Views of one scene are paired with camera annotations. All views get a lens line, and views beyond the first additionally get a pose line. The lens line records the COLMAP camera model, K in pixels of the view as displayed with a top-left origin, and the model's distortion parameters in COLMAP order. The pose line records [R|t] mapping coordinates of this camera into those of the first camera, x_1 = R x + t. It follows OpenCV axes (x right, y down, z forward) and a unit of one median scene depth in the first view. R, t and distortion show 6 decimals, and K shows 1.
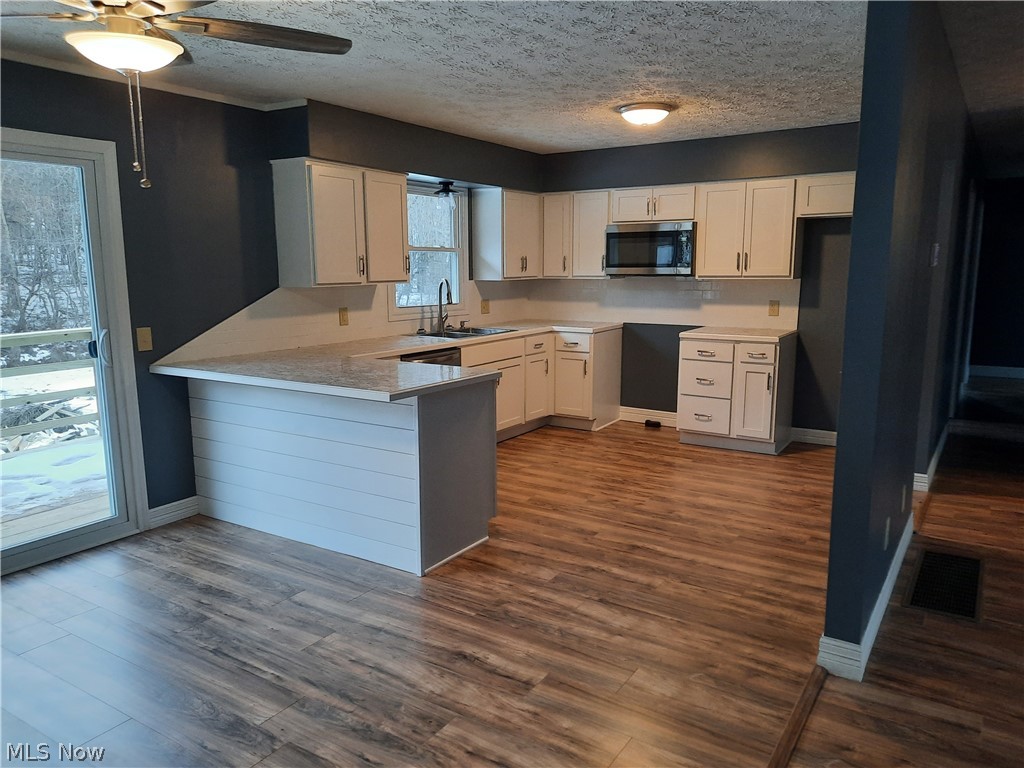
lens RADIAL K [[743.9, 0, 518.3], [0, 743.9, 390.1], [0, 0, 1]] dist [0.062218, -0.059421]
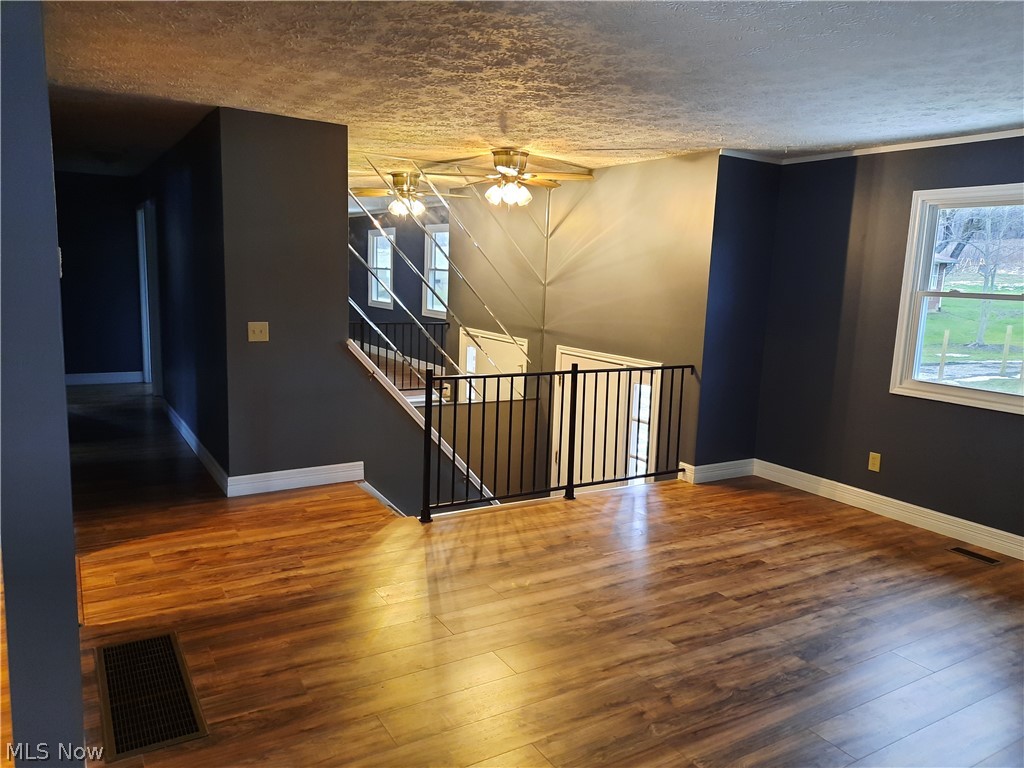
lens RADIAL K [[743.9, 0, 509.5], [0, 743.9, 385.9], [0, 0, 1]] dist [0.062218, -0.059421]
pose [[0.438127, -0.117374, 0.891217, 0.054625], [0.112652, 0.990792, 0.075108, -0.055324], [-0.891826, 0.067490, 0.447315, 0.226509]]
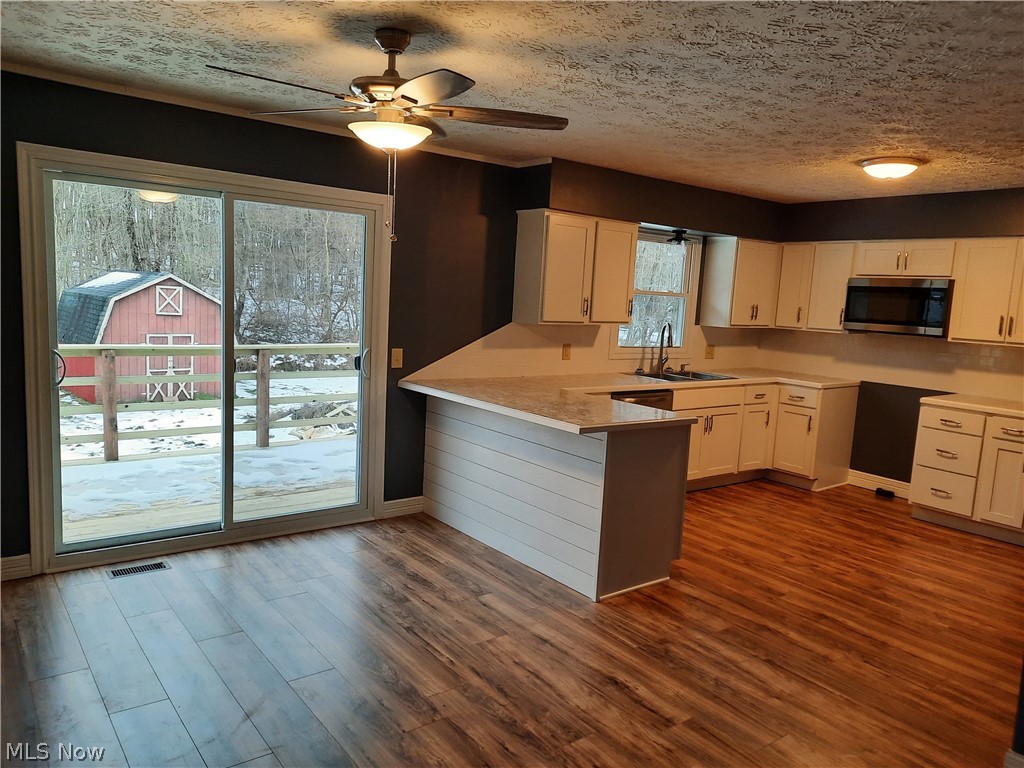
lens RADIAL K [[743.9, 0, 520.1], [0, 743.9, 386.8], [0, 0, 1]] dist [0.062218, -0.059421]
pose [[0.941921, 0.096347, -0.321717, 0.062120], [-0.112885, 0.993057, -0.033104, -0.004842], [0.316294, 0.067498, 0.946257, -0.044084]]
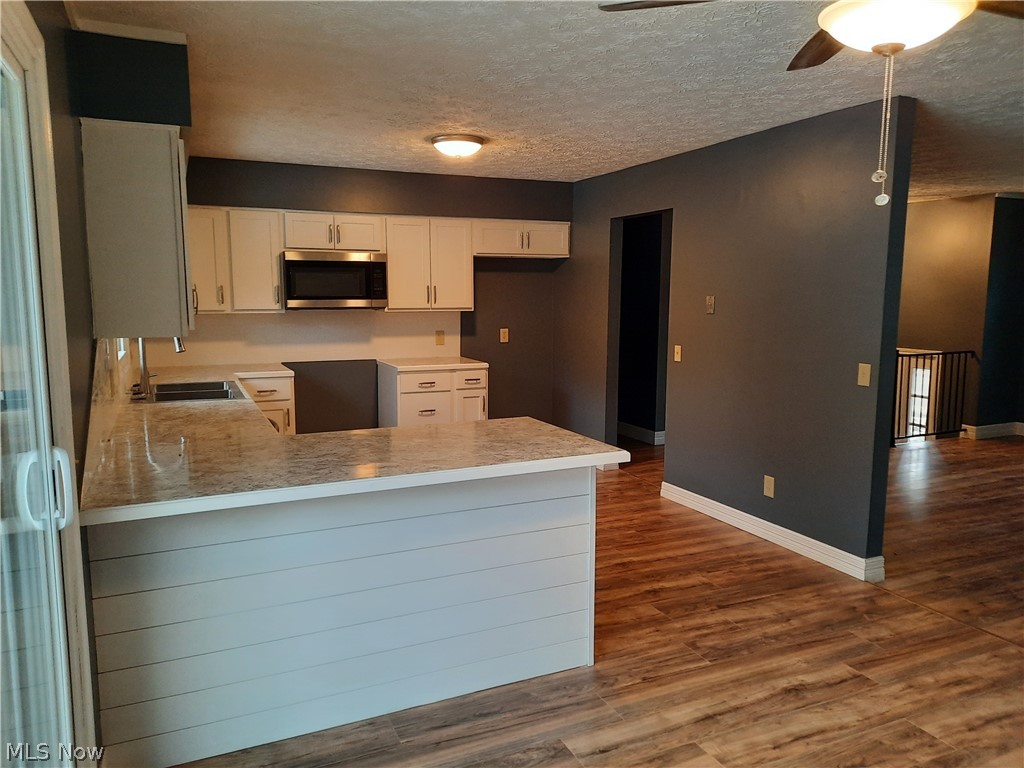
lens RADIAL K [[743.9, 0, 516.9], [0, 743.9, 382.5], [0, 0, 1]] dist [0.062218, -0.059421]
pose [[0.535764, -0.098189, 0.838639, -0.658508], [0.138400, 0.989995, 0.027493, -0.078877], [-0.832948, 0.101337, 0.543993, 0.442178]]
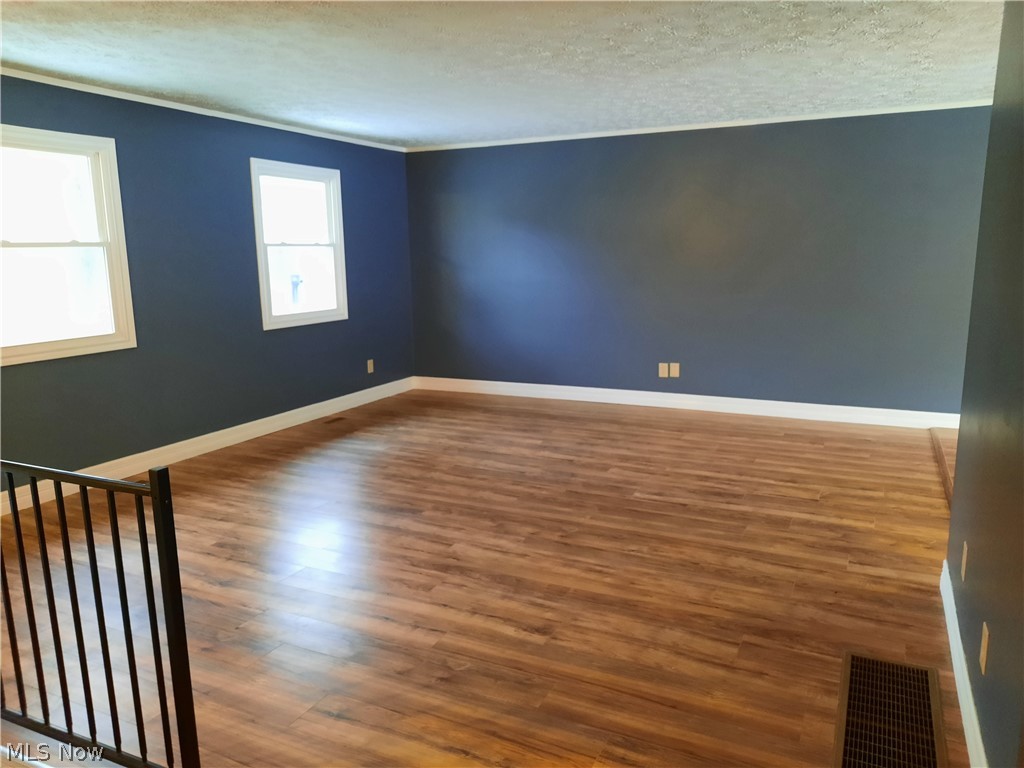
lens RADIAL K [[743.9, 0, 521.8], [0, 743.9, 387.5], [0, 0, 1]] dist [0.062218, -0.059421]
pose [[-0.992298, 0.039886, -0.117277, 0.732223], [-0.004055, 0.935779, 0.352563, -0.198445], [0.123808, 0.350323, -0.928410, 1.130895]]
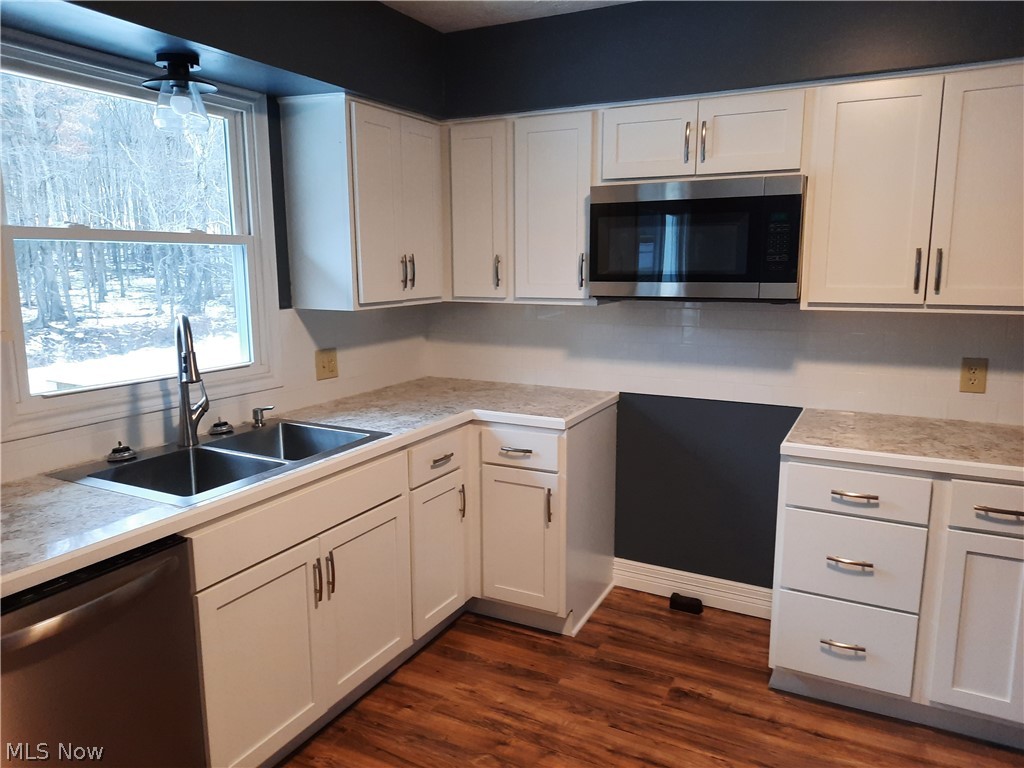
lens RADIAL K [[743.9, 0, 517.4], [0, 743.9, 384.3], [0, 0, 1]] dist [0.062218, -0.059421]
pose [[0.994971, -0.014103, 0.099161, 0.039013], [0.014327, 0.999896, -0.001553, -0.141283], [-0.099129, 0.002966, 0.995070, 0.770527]]
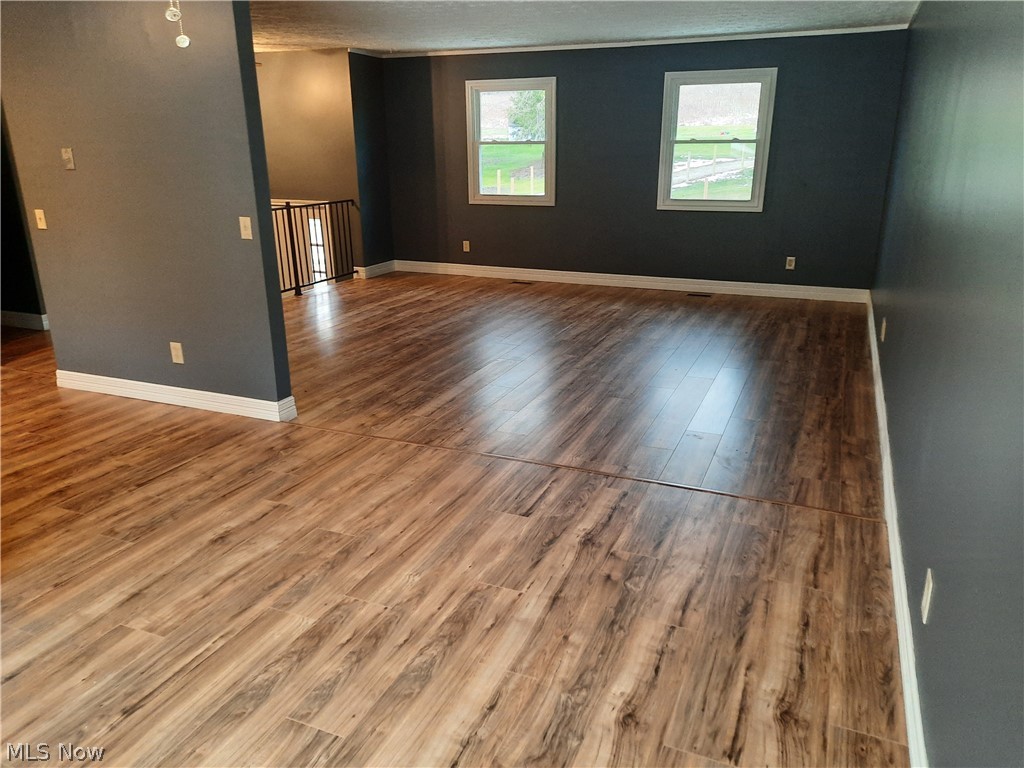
lens RADIAL K [[743.9, 0, 517.4], [0, 743.9, 384.4], [0, 0, 1]] dist [0.062218, -0.059421]
pose [[-0.171166, -0.298098, 0.939063, -0.655271], [0.173992, 0.929003, 0.326618, -0.071052], [-0.969757, 0.219295, -0.107147, 0.406662]]
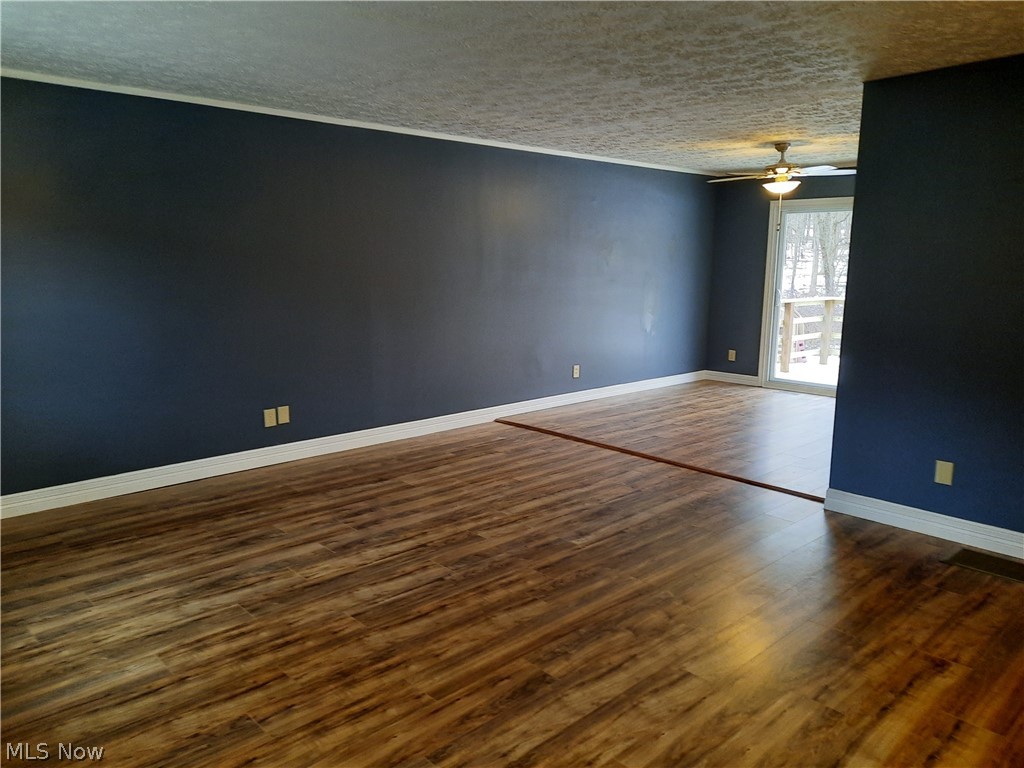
lens RADIAL K [[743.9, 0, 504.6], [0, 743.9, 407.2], [0, 0, 1]] dist [0.062218, -0.059421]
pose [[-0.246599, 0.196839, -0.948917, 1.280598], [-0.173984, 0.954255, 0.243160, -0.068185], [0.953372, 0.225060, -0.201072, 0.352478]]
